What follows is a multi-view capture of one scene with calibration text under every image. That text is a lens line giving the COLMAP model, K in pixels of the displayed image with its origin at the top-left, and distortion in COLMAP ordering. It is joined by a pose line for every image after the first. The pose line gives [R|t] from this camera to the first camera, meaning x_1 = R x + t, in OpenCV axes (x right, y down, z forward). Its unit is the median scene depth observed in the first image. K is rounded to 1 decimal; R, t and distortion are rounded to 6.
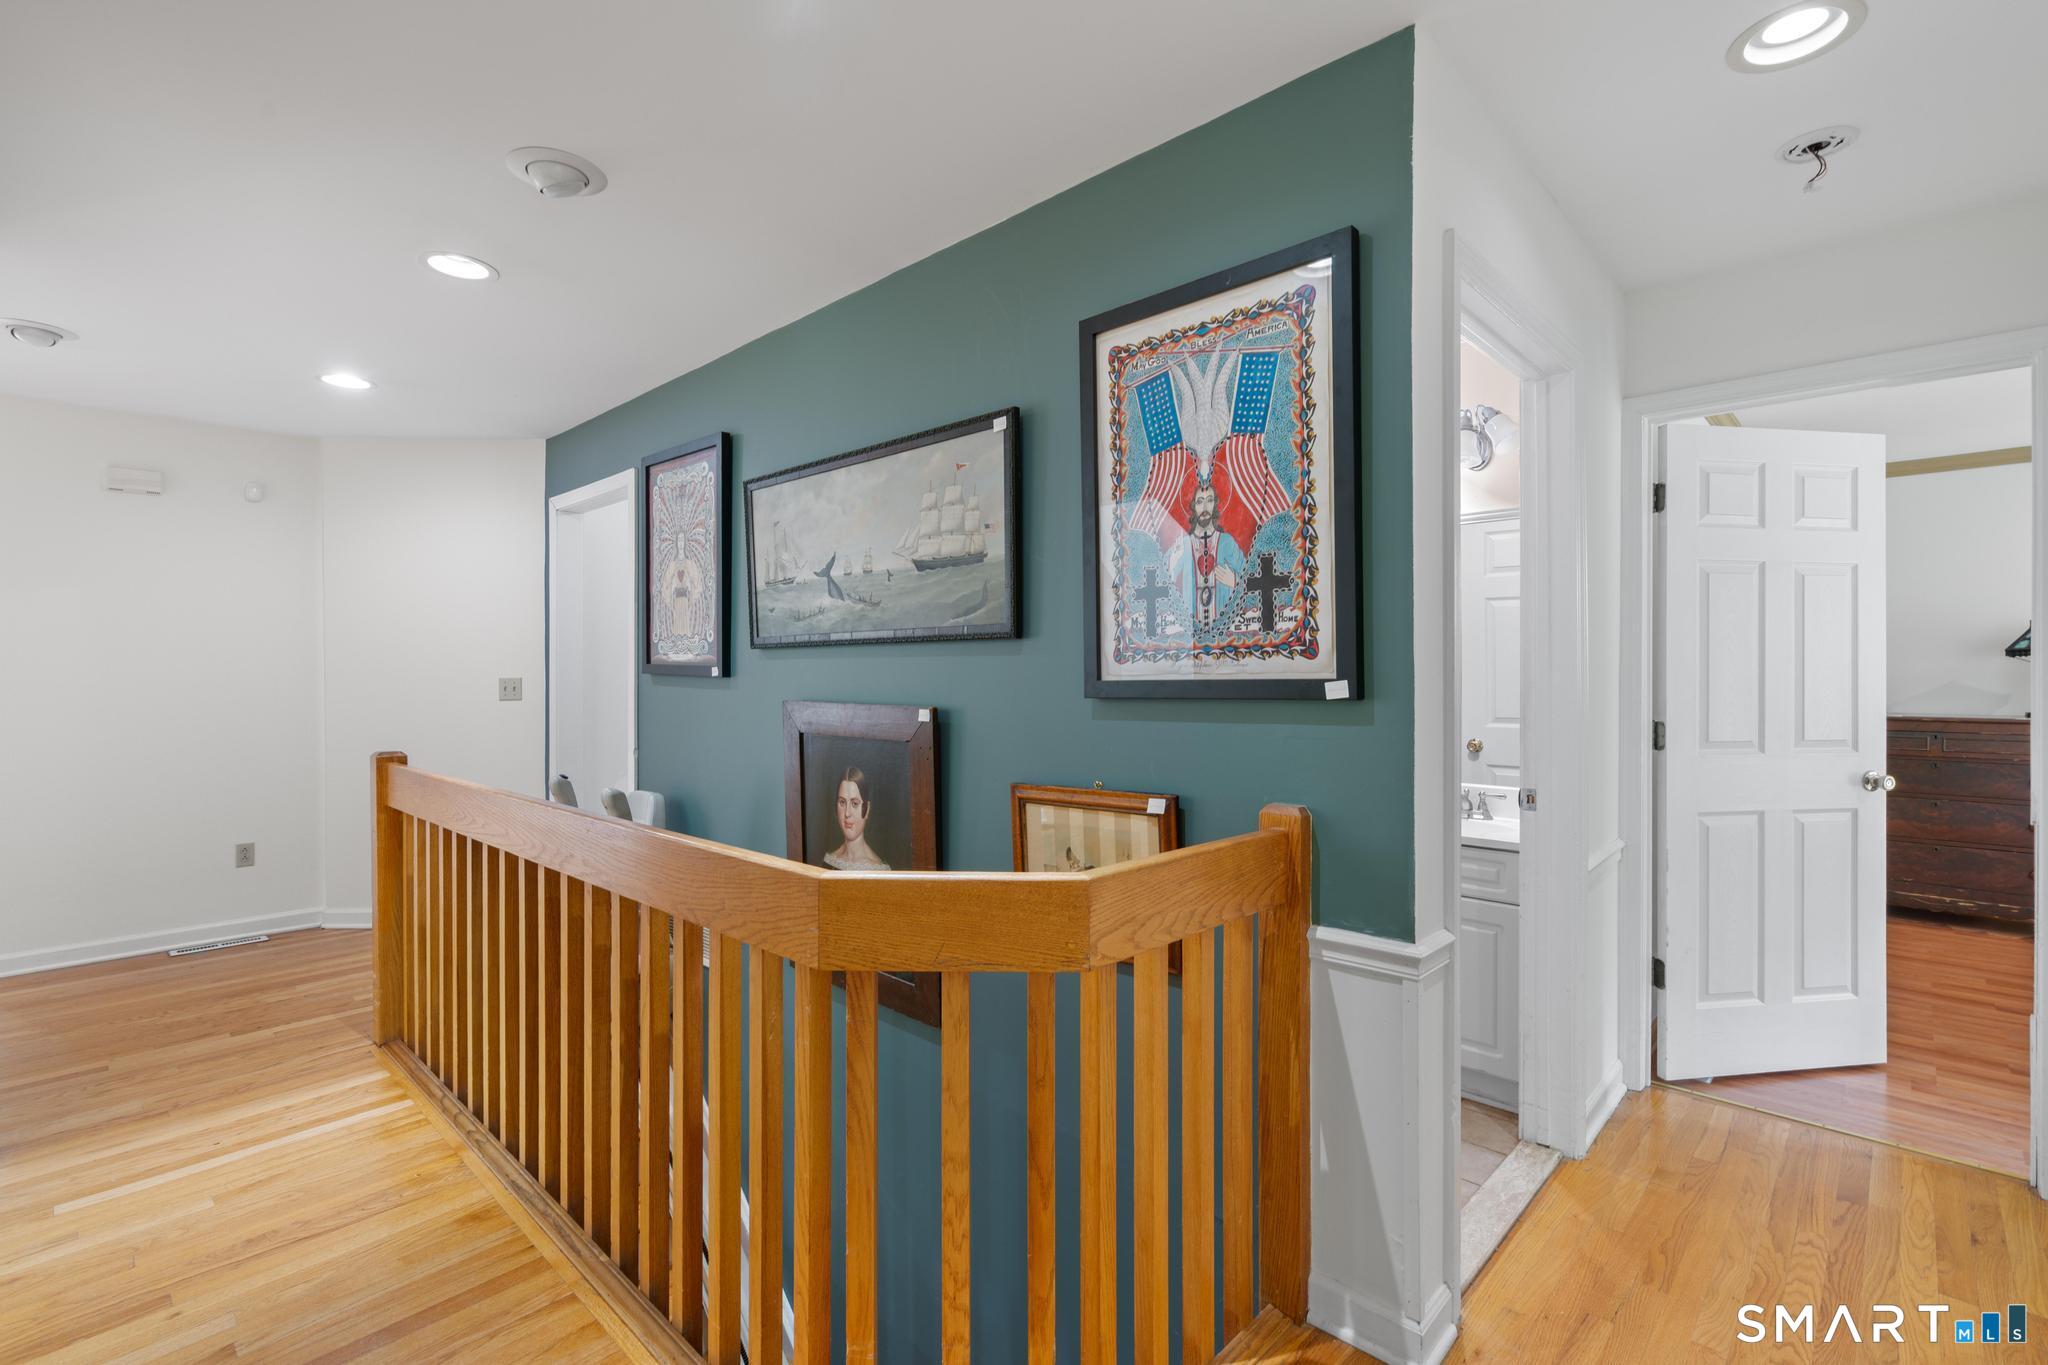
lens RADIAL K [[920.5, 0, 1024.0], [0, 920.5, 682.5], [0, 0, 1]] dist [-0.006160, -0.000488]
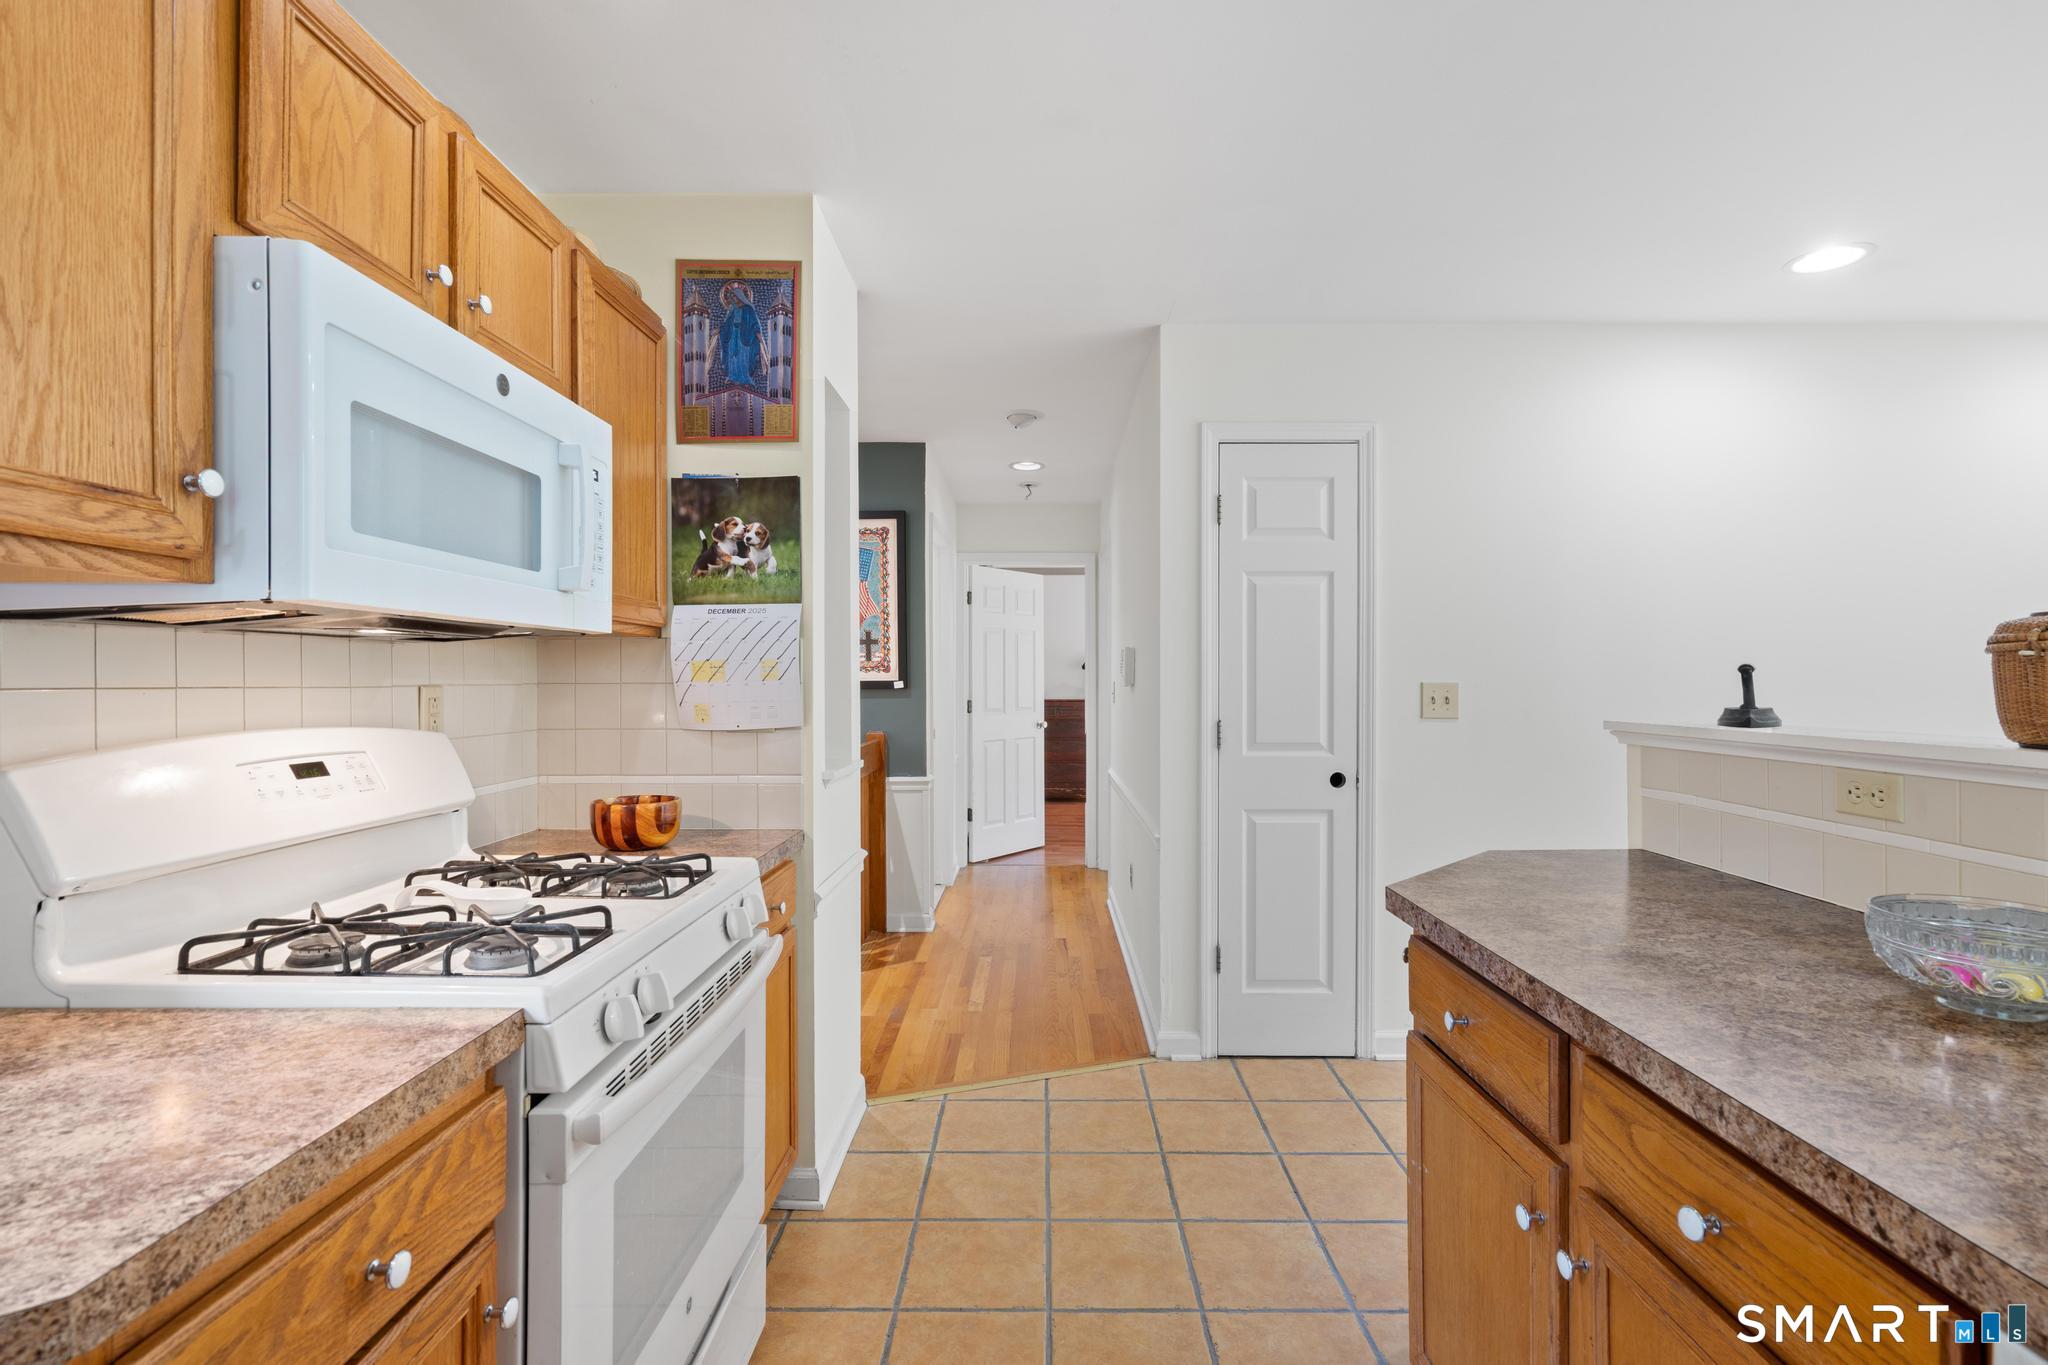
lens RADIAL K [[920.5, 0, 1024.0], [0, 920.5, 682.5], [0, 0, 1]] dist [-0.006160, -0.000488]
pose [[0.734266, 0.001174, 0.678861, -1.137101], [-0.000248, 0.999999, -0.001461, 0.005319], [-0.678862, 0.000905, 0.734265, -1.132802]]
